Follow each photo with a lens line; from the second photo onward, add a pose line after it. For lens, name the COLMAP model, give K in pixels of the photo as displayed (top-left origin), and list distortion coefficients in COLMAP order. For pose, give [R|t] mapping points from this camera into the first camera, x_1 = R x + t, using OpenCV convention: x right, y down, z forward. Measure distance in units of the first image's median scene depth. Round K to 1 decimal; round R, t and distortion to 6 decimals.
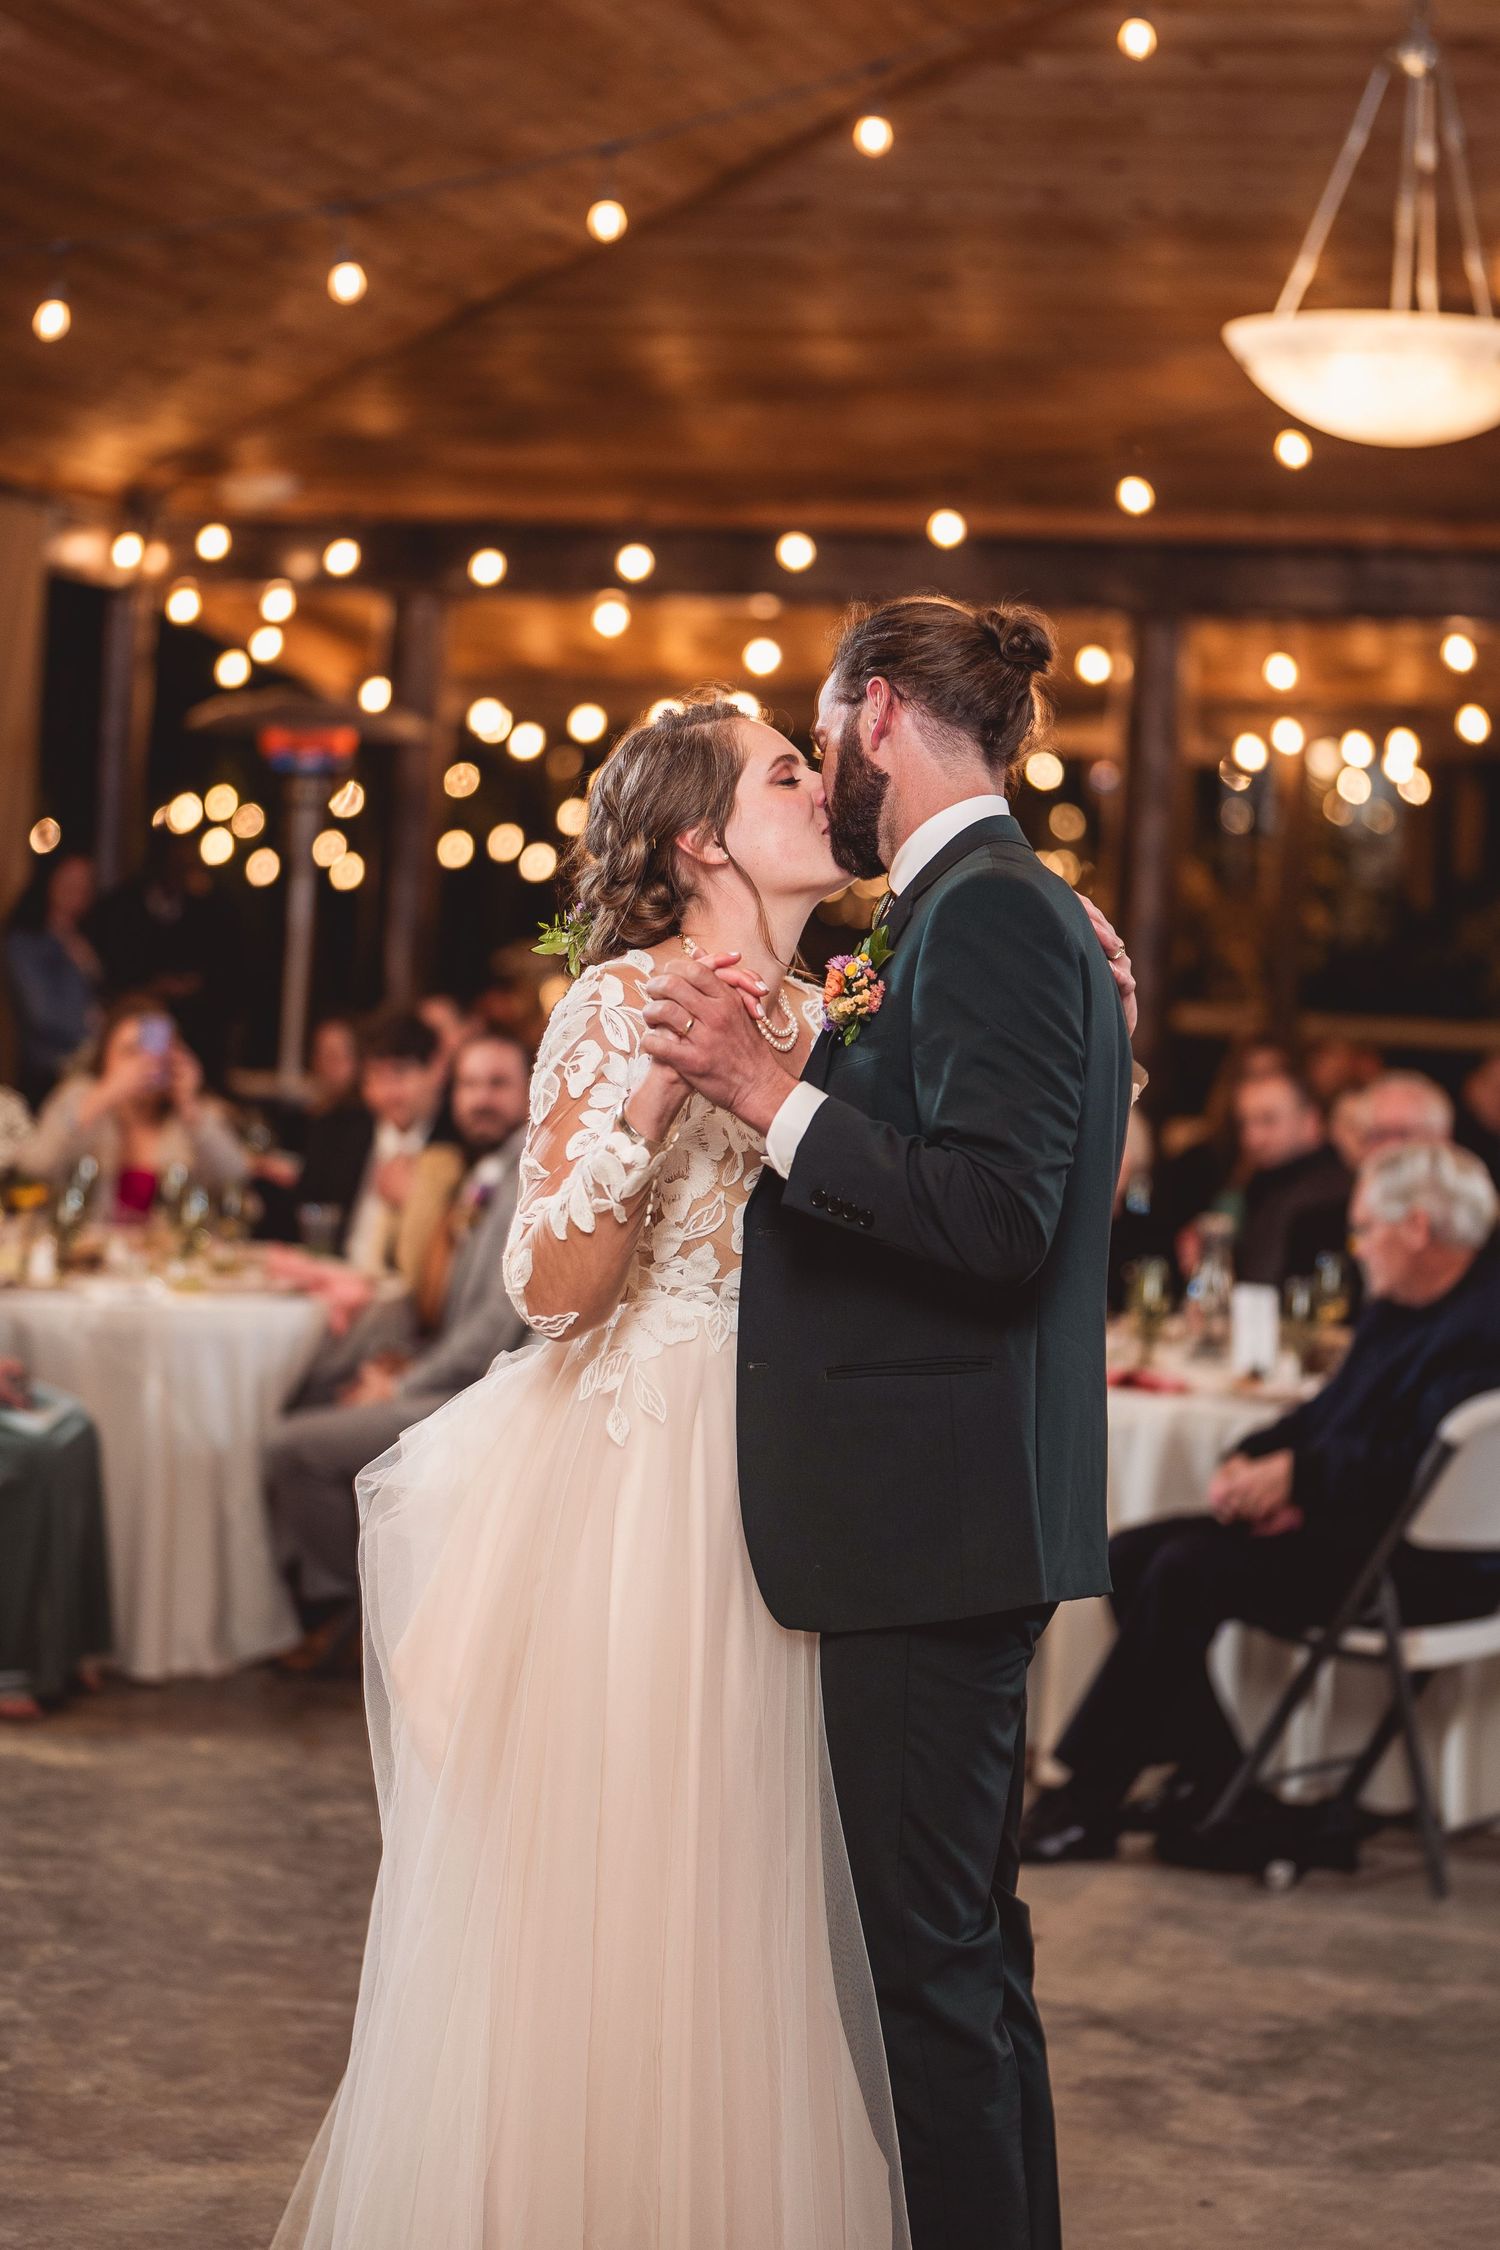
lens RADIAL K [[4673.9, 0, 750.0], [0, 4673.9, 1161.3], [0, 0, 1]] dist [-0.053268, -0.371611]
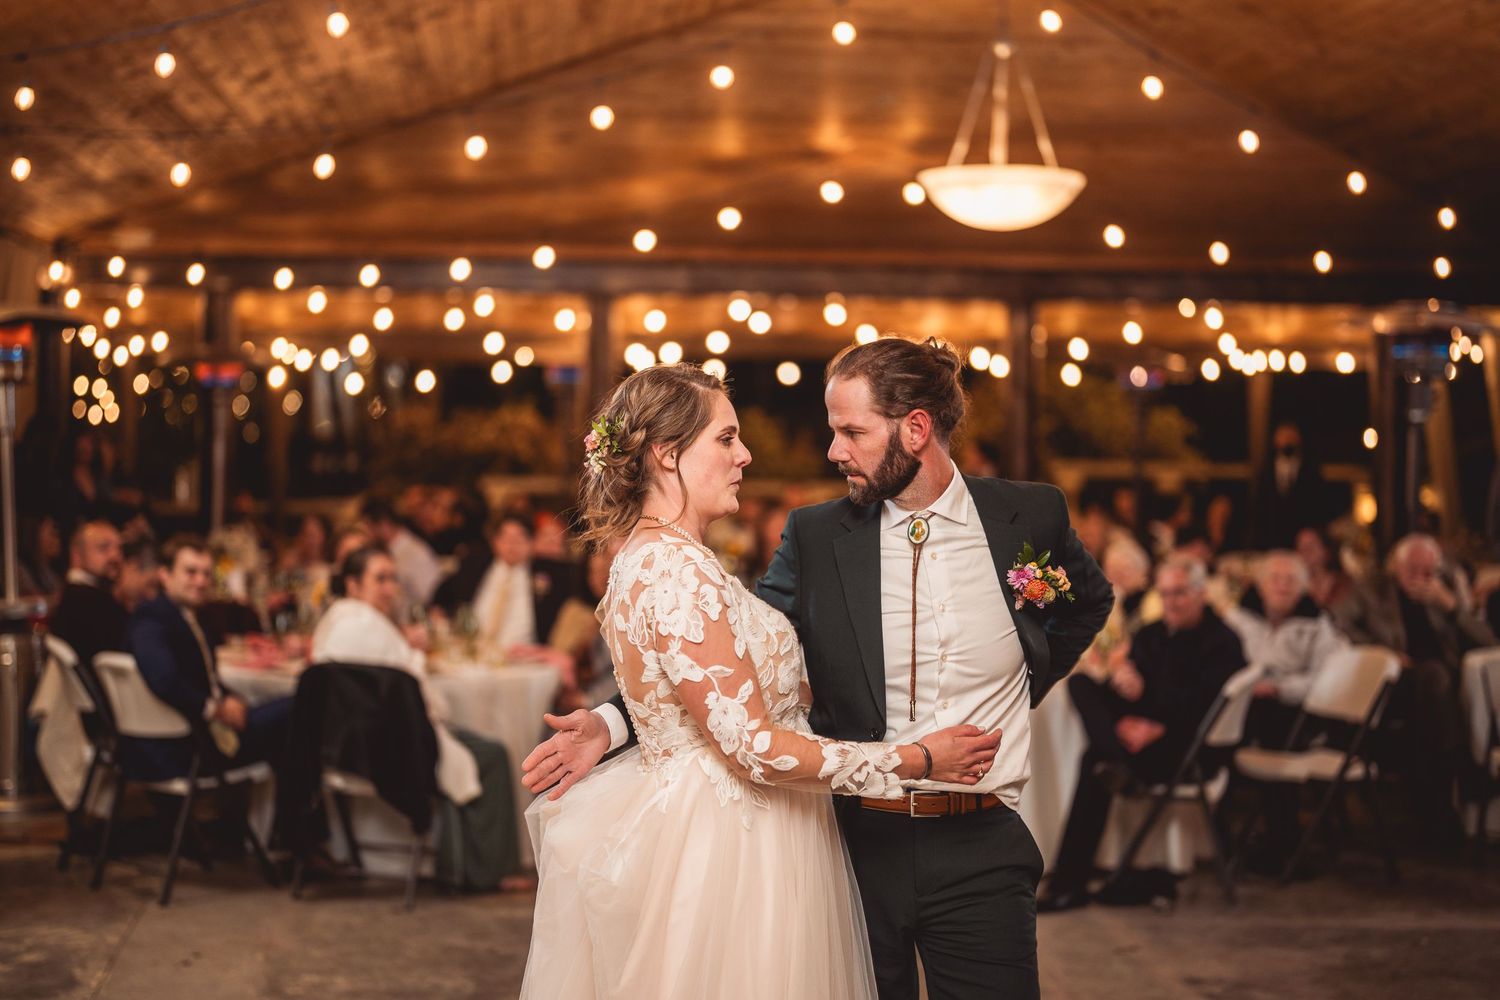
lens RADIAL K [[2231.2, 0, 750.0], [0, 2231.2, 500.0], [0, 0, 1]] dist [-0.164132, 1.036770]
pose [[0.933609, -0.051254, 0.354607, -0.334196], [0.055755, 0.998441, -0.002480, -0.032635], [-0.353928, 0.022086, 0.935012, 0.088077]]
